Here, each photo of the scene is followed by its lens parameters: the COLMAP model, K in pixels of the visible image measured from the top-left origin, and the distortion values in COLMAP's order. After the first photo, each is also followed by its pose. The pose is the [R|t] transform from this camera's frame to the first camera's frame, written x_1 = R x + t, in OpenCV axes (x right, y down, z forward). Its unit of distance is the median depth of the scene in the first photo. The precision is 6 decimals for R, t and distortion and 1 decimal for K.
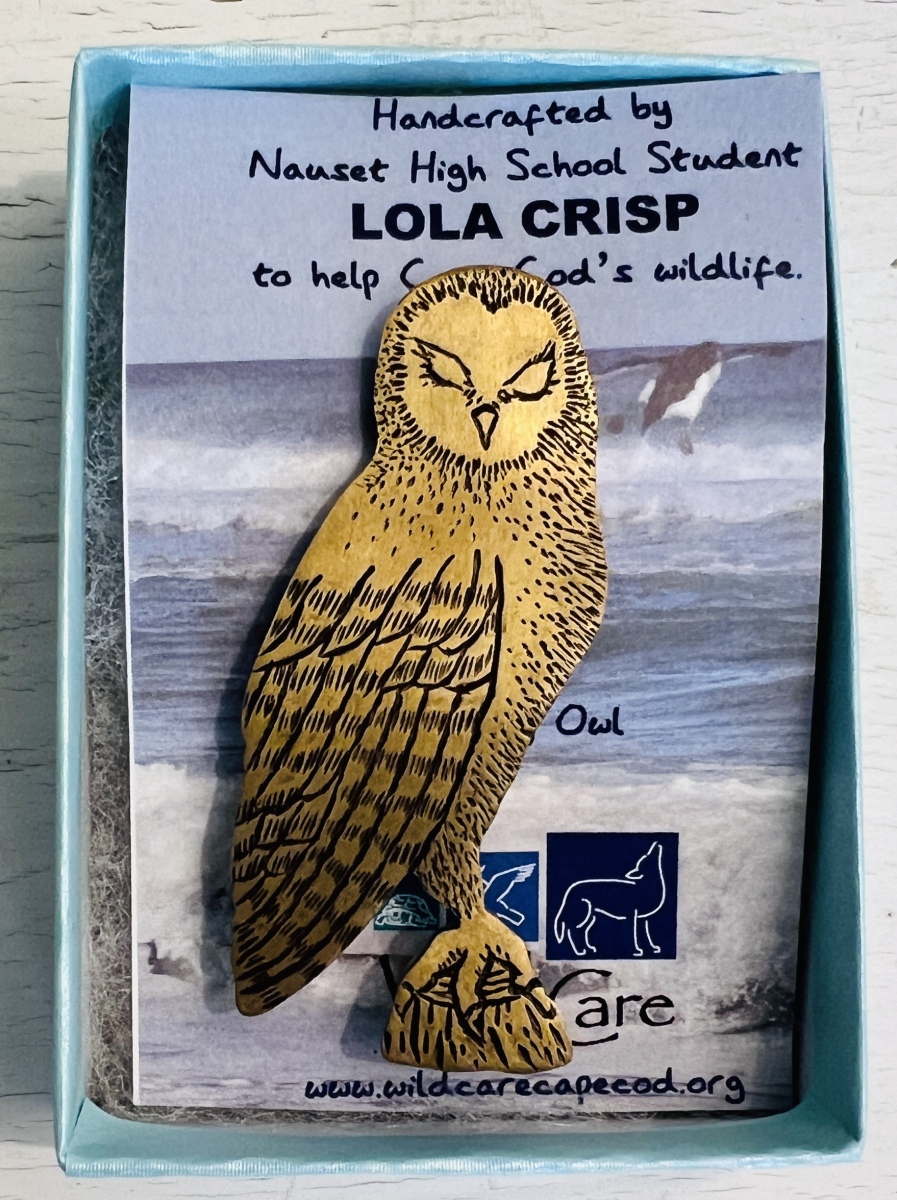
lens RADIAL K [[848.4, 0, 422.4], [0, 848.4, 577.7], [0, 0, 1]] dist [0.023638, -0.000556]
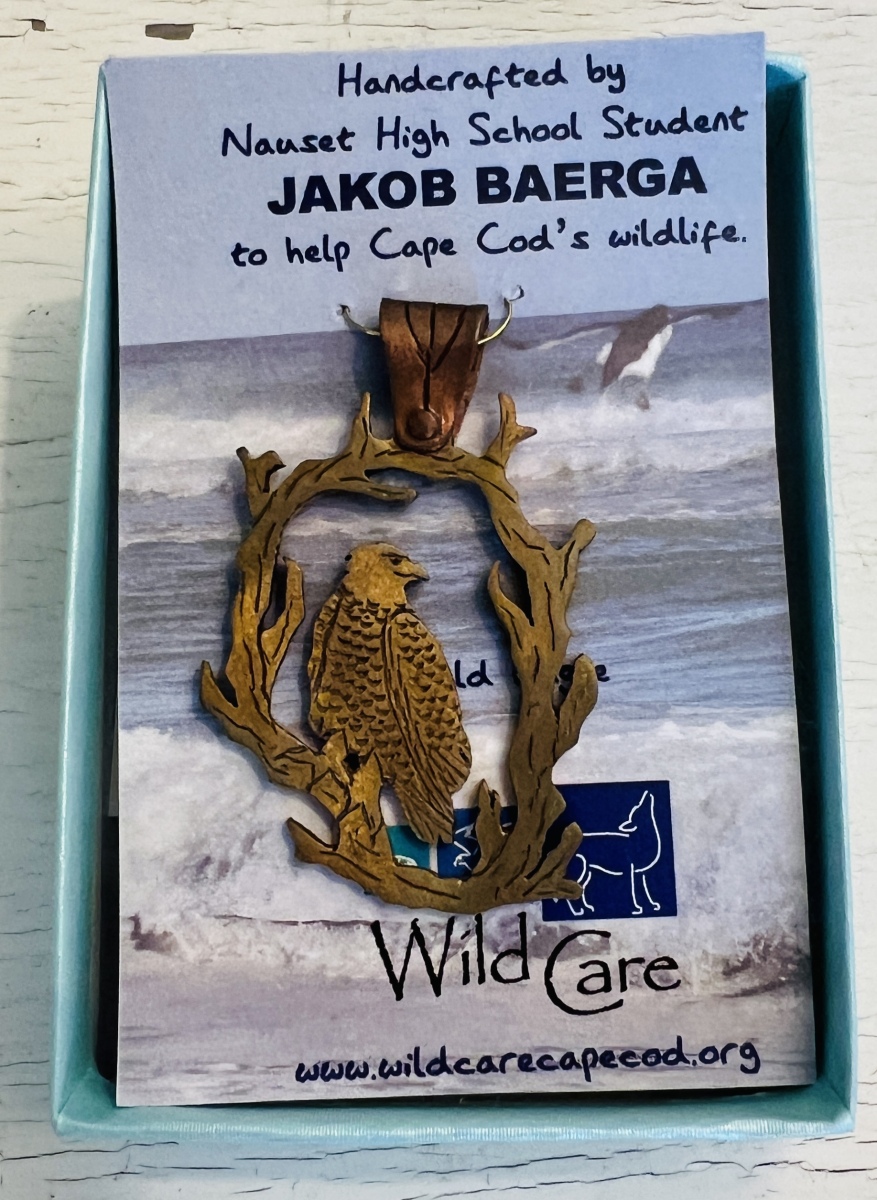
lens RADIAL K [[1187.4, 0, 424.1], [0, 1187.4, 496.5], [0, 0, 1]] dist [-0.002455, -0.190429]
pose [[0.999176, -0.035170, 0.020261, 0.000454], [0.035591, 0.999150, -0.020777, -0.011279], [-0.019513, 0.021481, 0.999579, -0.357035]]
